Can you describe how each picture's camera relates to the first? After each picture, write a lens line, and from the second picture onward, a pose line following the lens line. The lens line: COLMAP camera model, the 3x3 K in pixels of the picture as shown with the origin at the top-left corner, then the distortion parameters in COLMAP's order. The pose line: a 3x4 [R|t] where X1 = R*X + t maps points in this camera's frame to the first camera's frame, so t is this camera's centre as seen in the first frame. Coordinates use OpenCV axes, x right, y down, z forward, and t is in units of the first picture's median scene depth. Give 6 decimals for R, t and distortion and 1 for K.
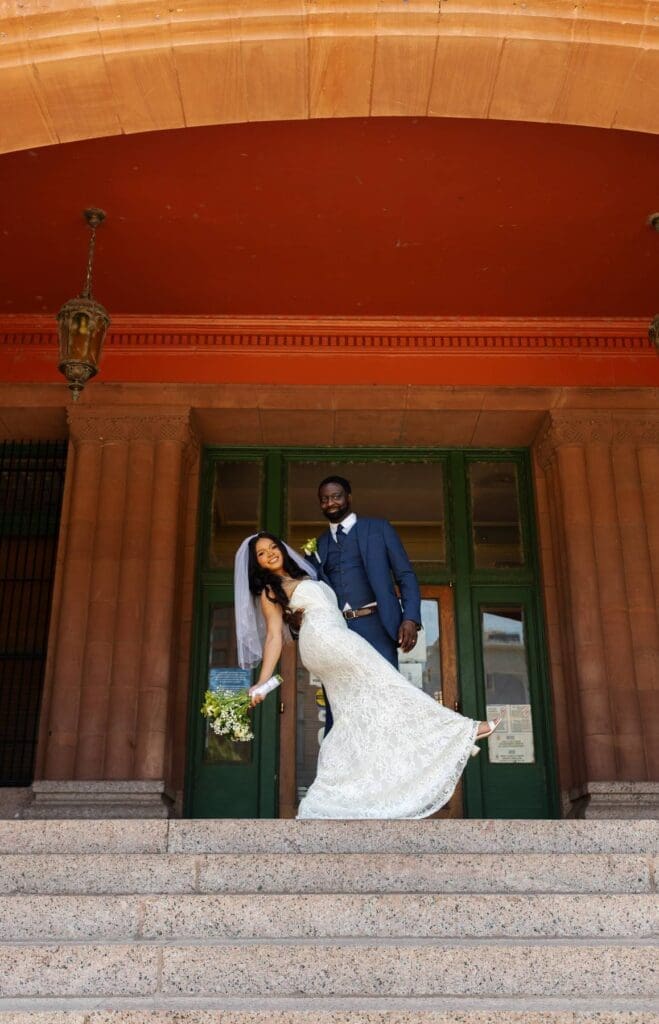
lens RADIAL K [[1099.5, 0, 333.6], [0, 1099.5, 441.3], [0, 0, 1]] dist [0.003139, 0.000000]
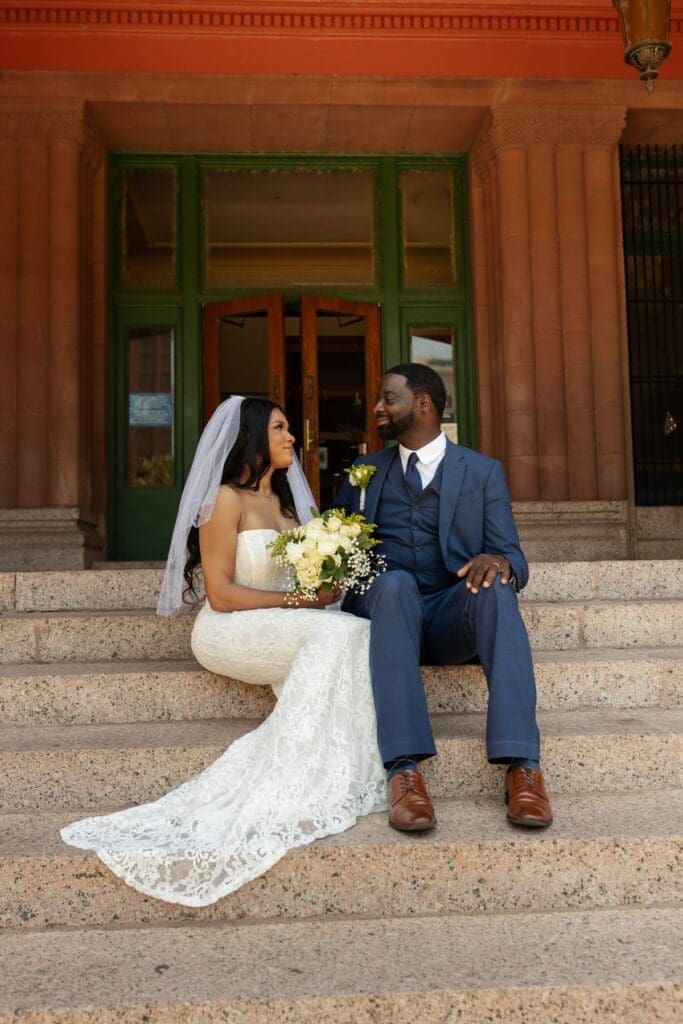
lens RADIAL K [[969.4, 0, 339.6], [0, 969.4, 508.6], [0, 0, 1]] dist [-0.002363, 0.000000]
pose [[0.998861, -0.014998, 0.045296, 0.034042], [-0.000209, 0.947931, 0.318476, 0.032720], [-0.047714, -0.318123, 0.946848, 0.159870]]
